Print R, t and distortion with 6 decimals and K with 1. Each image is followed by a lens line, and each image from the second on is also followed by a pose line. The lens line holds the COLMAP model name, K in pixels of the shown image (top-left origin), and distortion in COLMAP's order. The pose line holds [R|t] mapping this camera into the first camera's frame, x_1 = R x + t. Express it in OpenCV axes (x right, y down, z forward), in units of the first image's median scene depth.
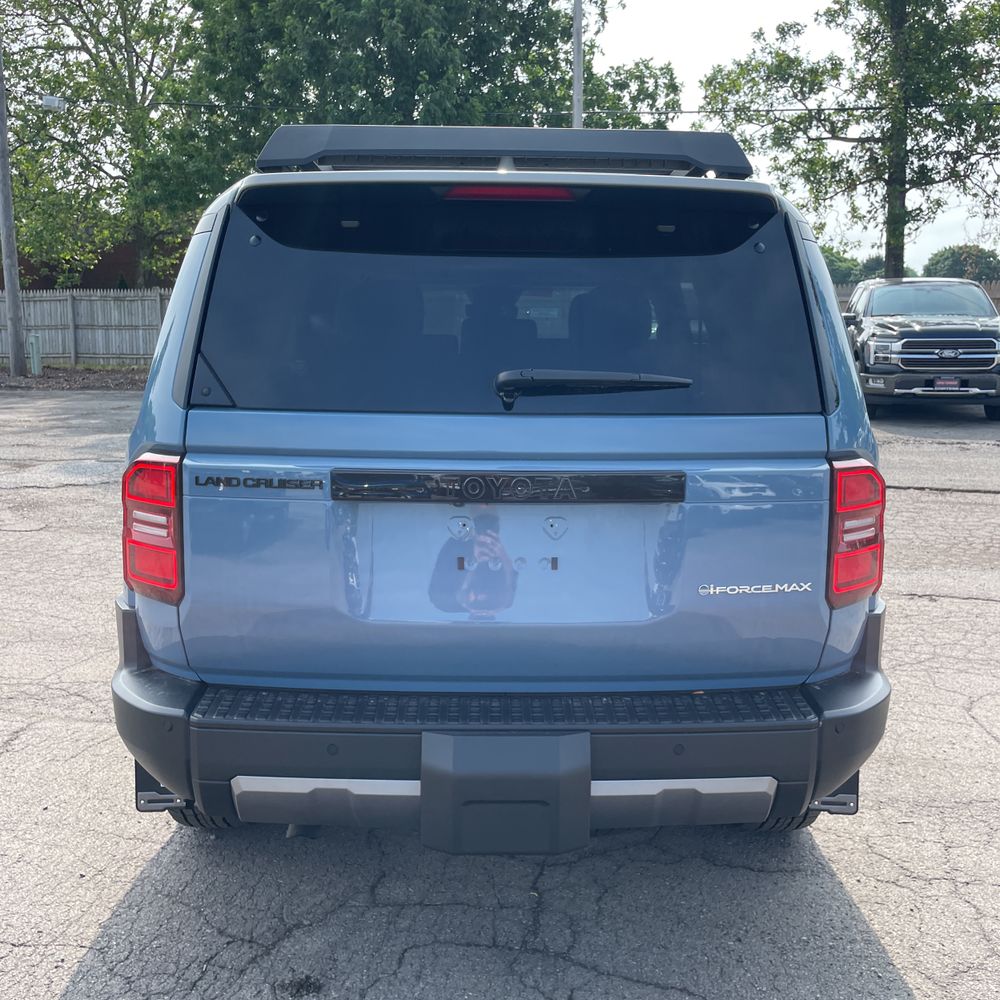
lens RADIAL K [[1022.4, 0, 506.1], [0, 1022.4, 513.8], [0, 0, 1]] dist [0.034671, 0.000000]
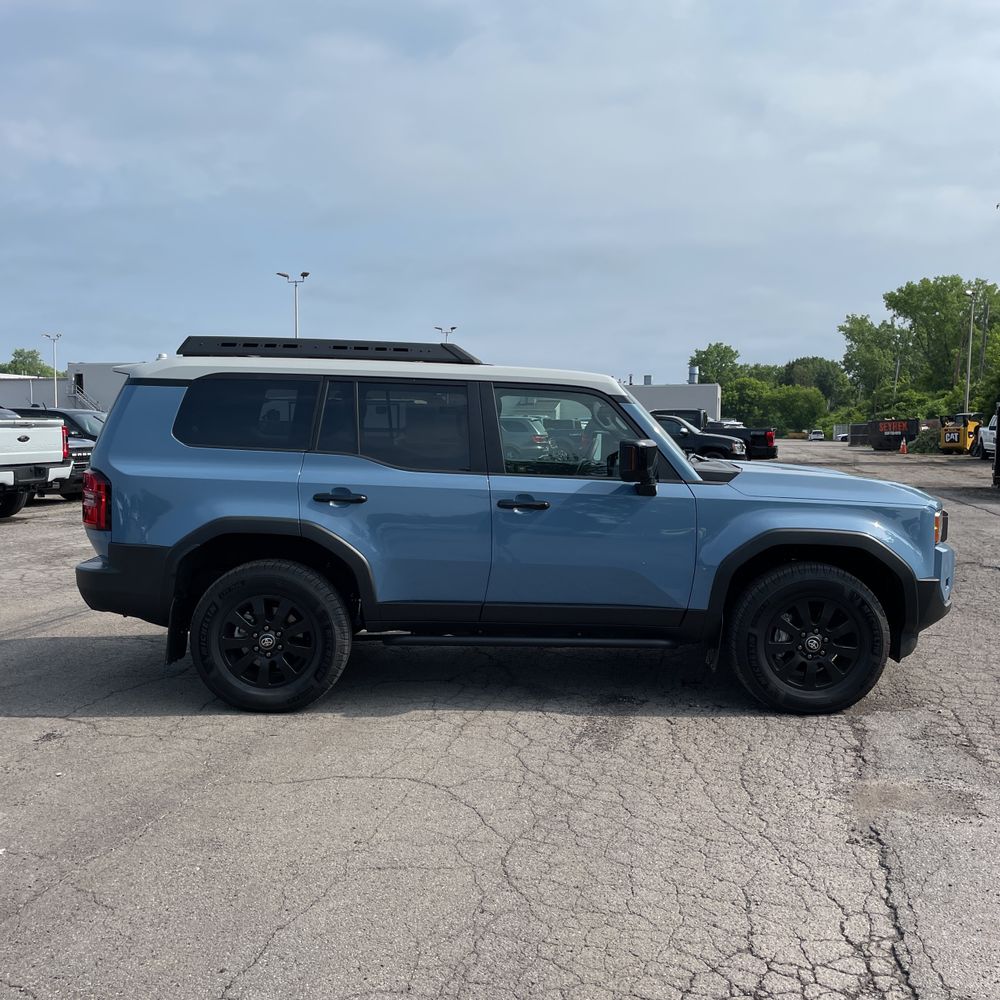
lens RADIAL K [[1022.4, 0, 503.3], [0, 1022.4, 504.5], [0, 0, 1]] dist [0.034671, 0.000000]
pose [[-0.021870, 0.079058, -0.996630, 0.426997], [-0.185088, 0.979316, 0.081747, -0.055175], [0.982479, 0.186252, -0.006784, 0.301676]]
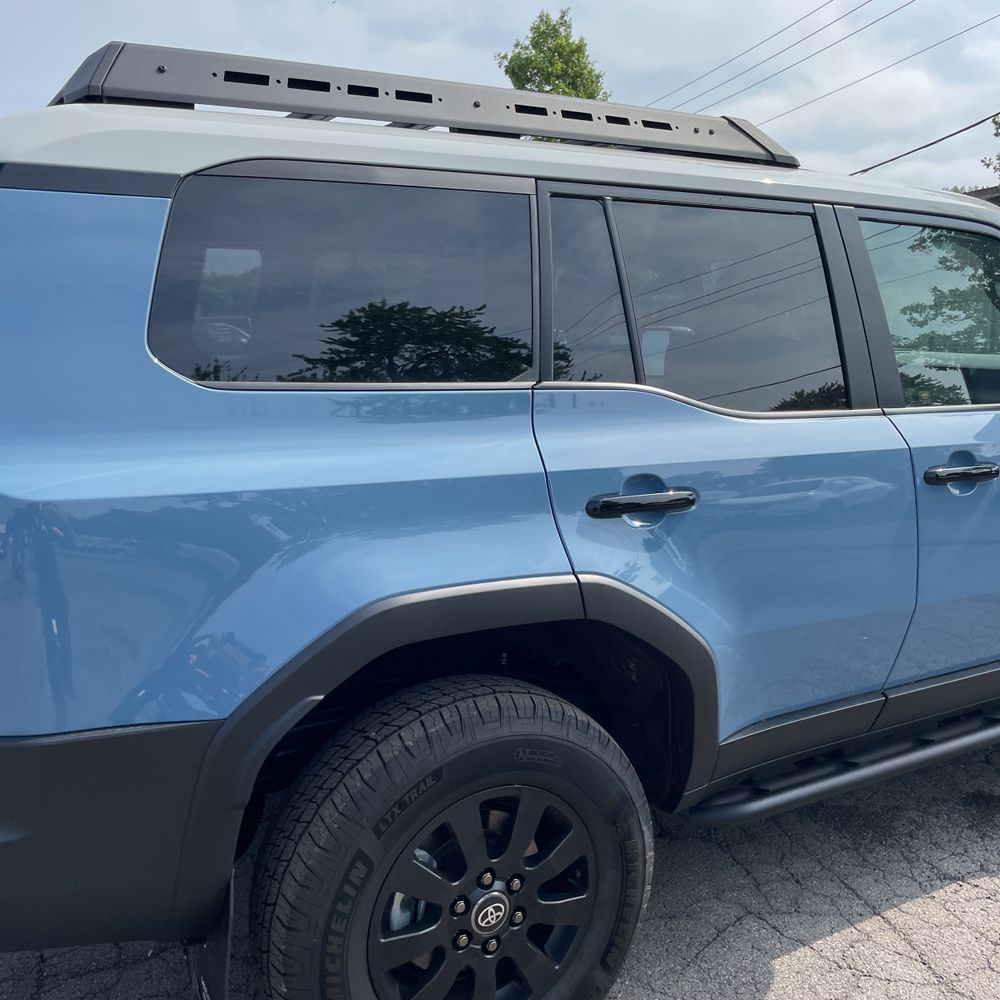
lens RADIAL K [[1022.4, 0, 502.6], [0, 1022.4, 520.4], [0, 0, 1]] dist [0.034671, 0.000000]
pose [[0.480683, 0.138602, -0.865871, 0.173327], [-0.131818, 0.987630, 0.084914, -0.023136], [0.866930, 0.073320, 0.493007, 0.155401]]
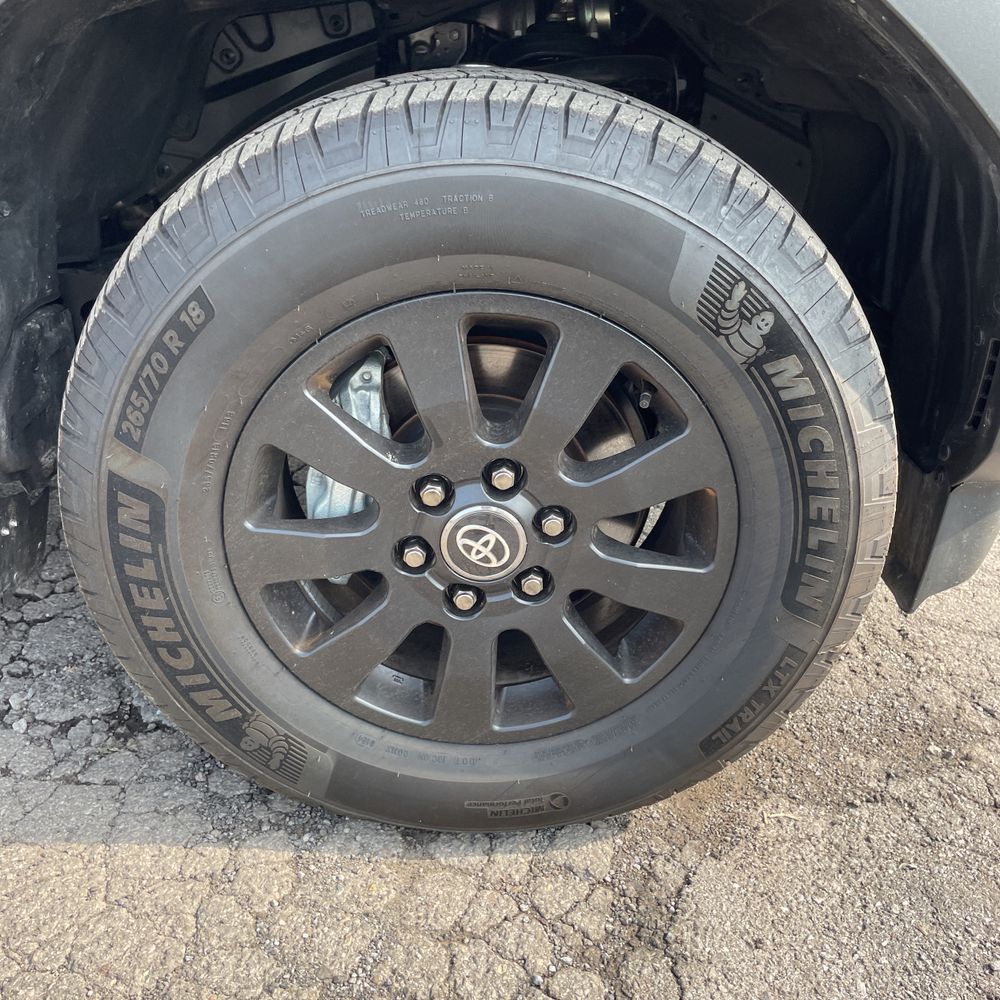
lens RADIAL K [[1022.4, 0, 516.2], [0, 1022.4, 488.6], [0, 0, 1]] dist [0.034671, 0.000000]
pose [[-0.000387, 0.419734, -0.907647, 0.118458], [-0.248248, 0.879194, 0.406682, -0.027766], [0.968696, 0.225479, 0.103858, 0.413072]]
